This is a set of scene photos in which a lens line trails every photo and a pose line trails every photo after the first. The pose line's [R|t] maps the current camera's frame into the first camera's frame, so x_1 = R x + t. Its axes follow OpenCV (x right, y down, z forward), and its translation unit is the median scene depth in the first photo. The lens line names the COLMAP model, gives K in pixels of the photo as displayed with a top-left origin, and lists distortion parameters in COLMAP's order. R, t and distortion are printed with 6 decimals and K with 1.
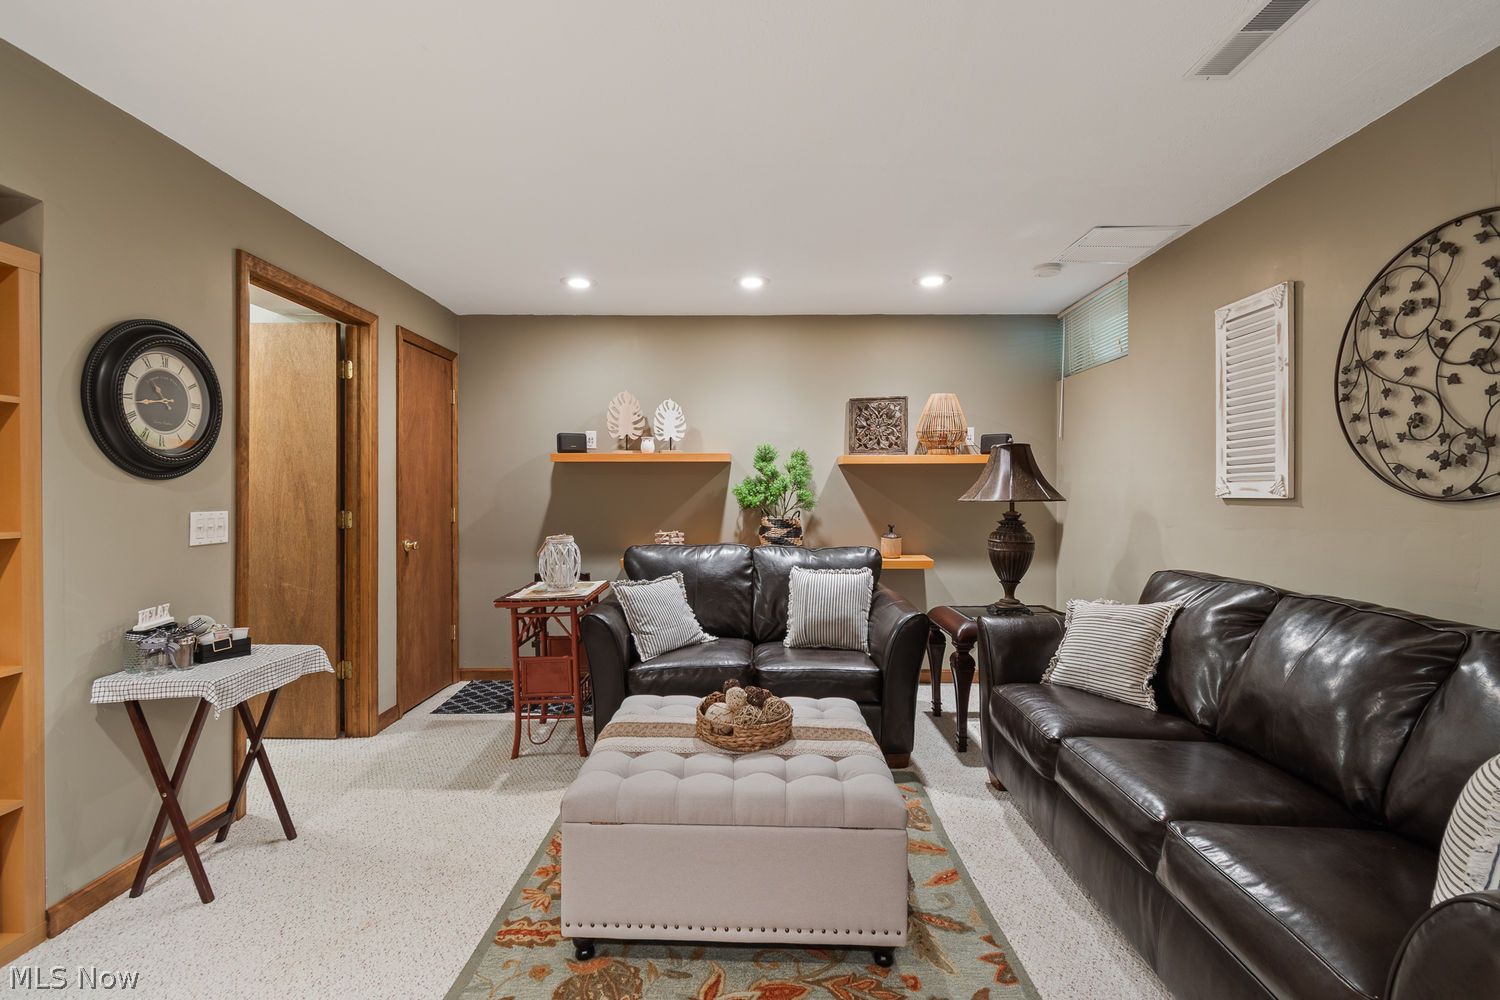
lens RADIAL K [[676.7, 0, 747.3], [0, 676.7, 498.8], [0, 0, 1]] dist [0.000672, -0.001624]
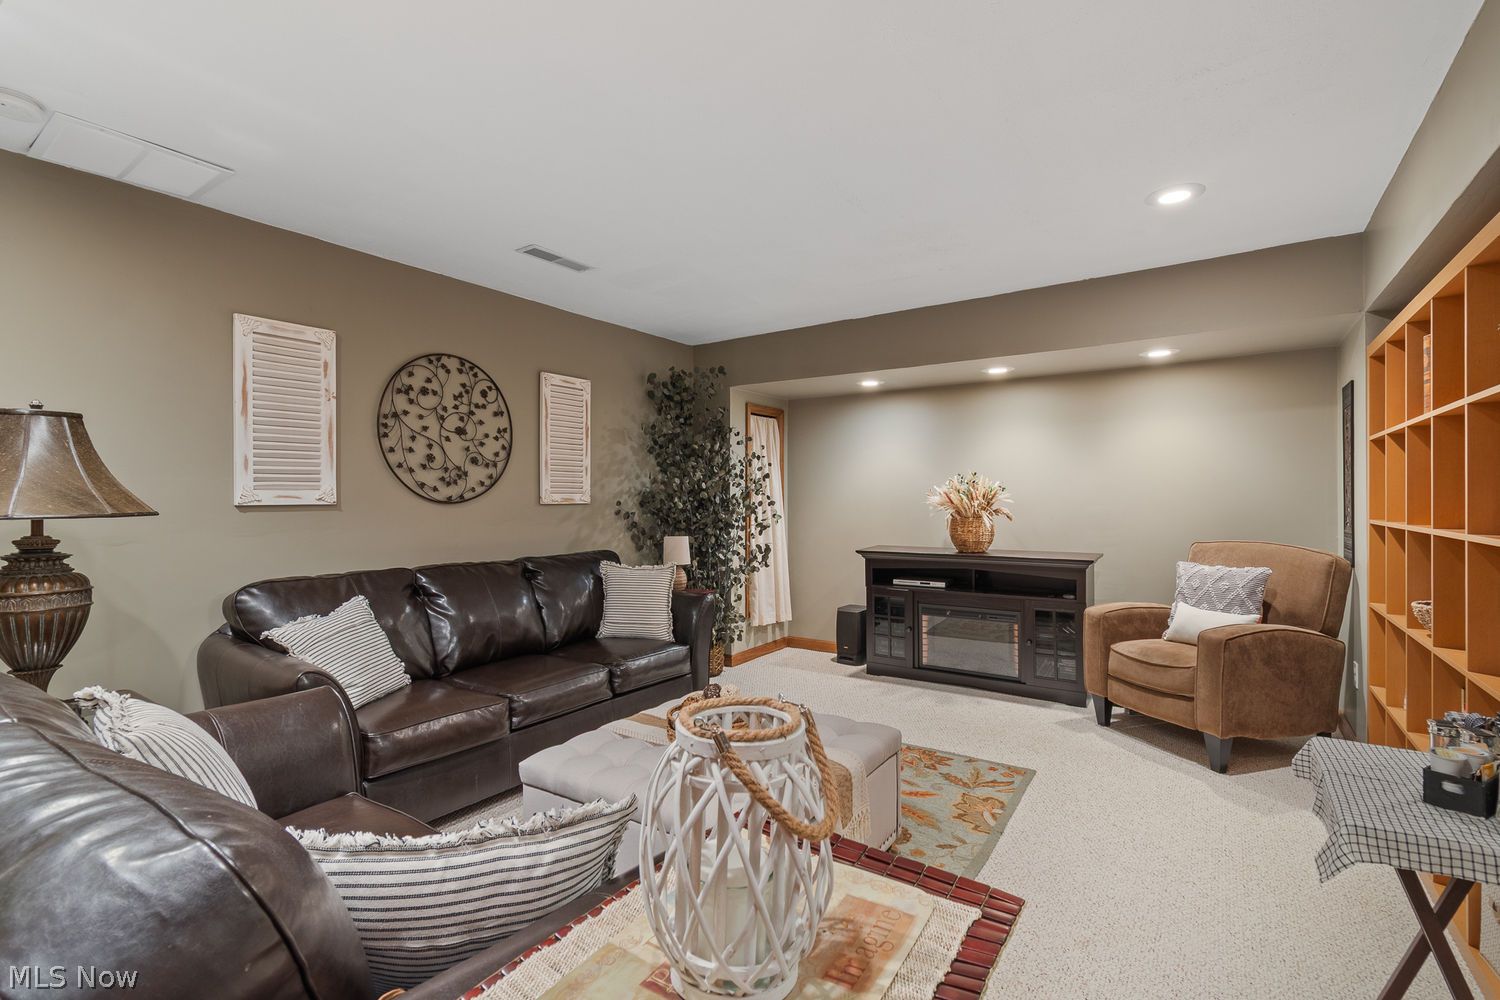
lens RADIAL K [[676.7, 0, 744.5], [0, 676.7, 497.6], [0, 0, 1]] dist [0.000672, -0.001624]
pose [[-0.835959, 0.006834, 0.548750, -0.513314], [0.013089, 0.999886, 0.007487, -0.012665], [-0.548636, 0.013441, -0.835953, 1.606797]]
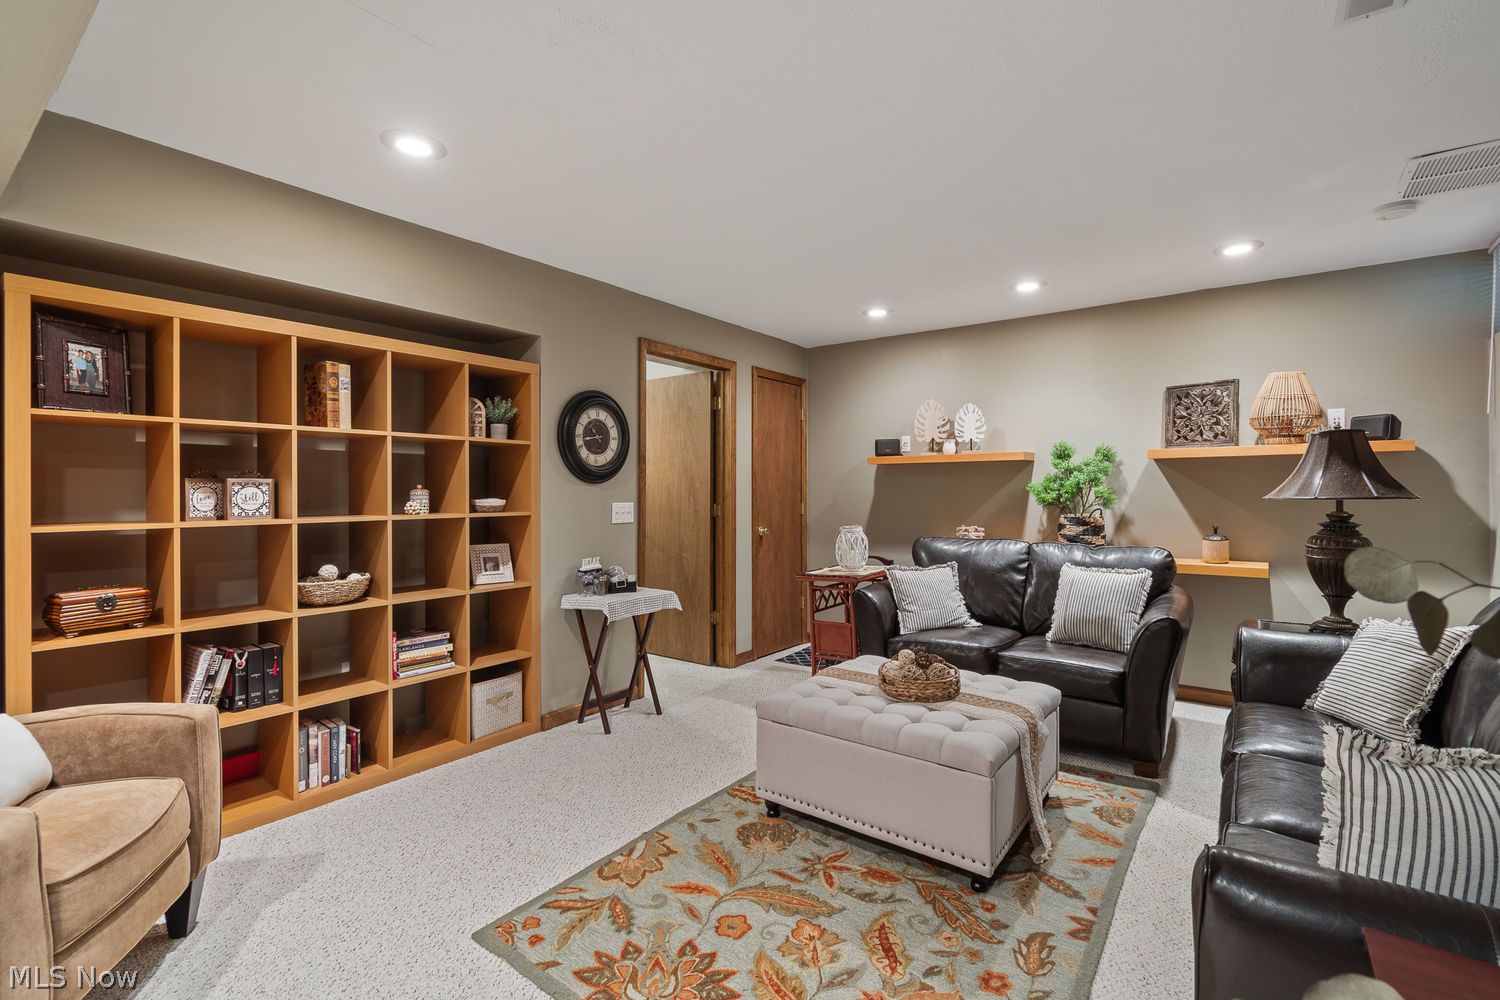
lens RADIAL K [[676.7, 0, 739.6], [0, 676.7, 493.7], [0, 0, 1]] dist [0.000672, -0.001624]
pose [[0.803011, -0.000588, -0.595963, 0.422558], [-0.002514, 0.999987, -0.004374, 0.003479], [0.595958, 0.005011, 0.803000, -0.143930]]
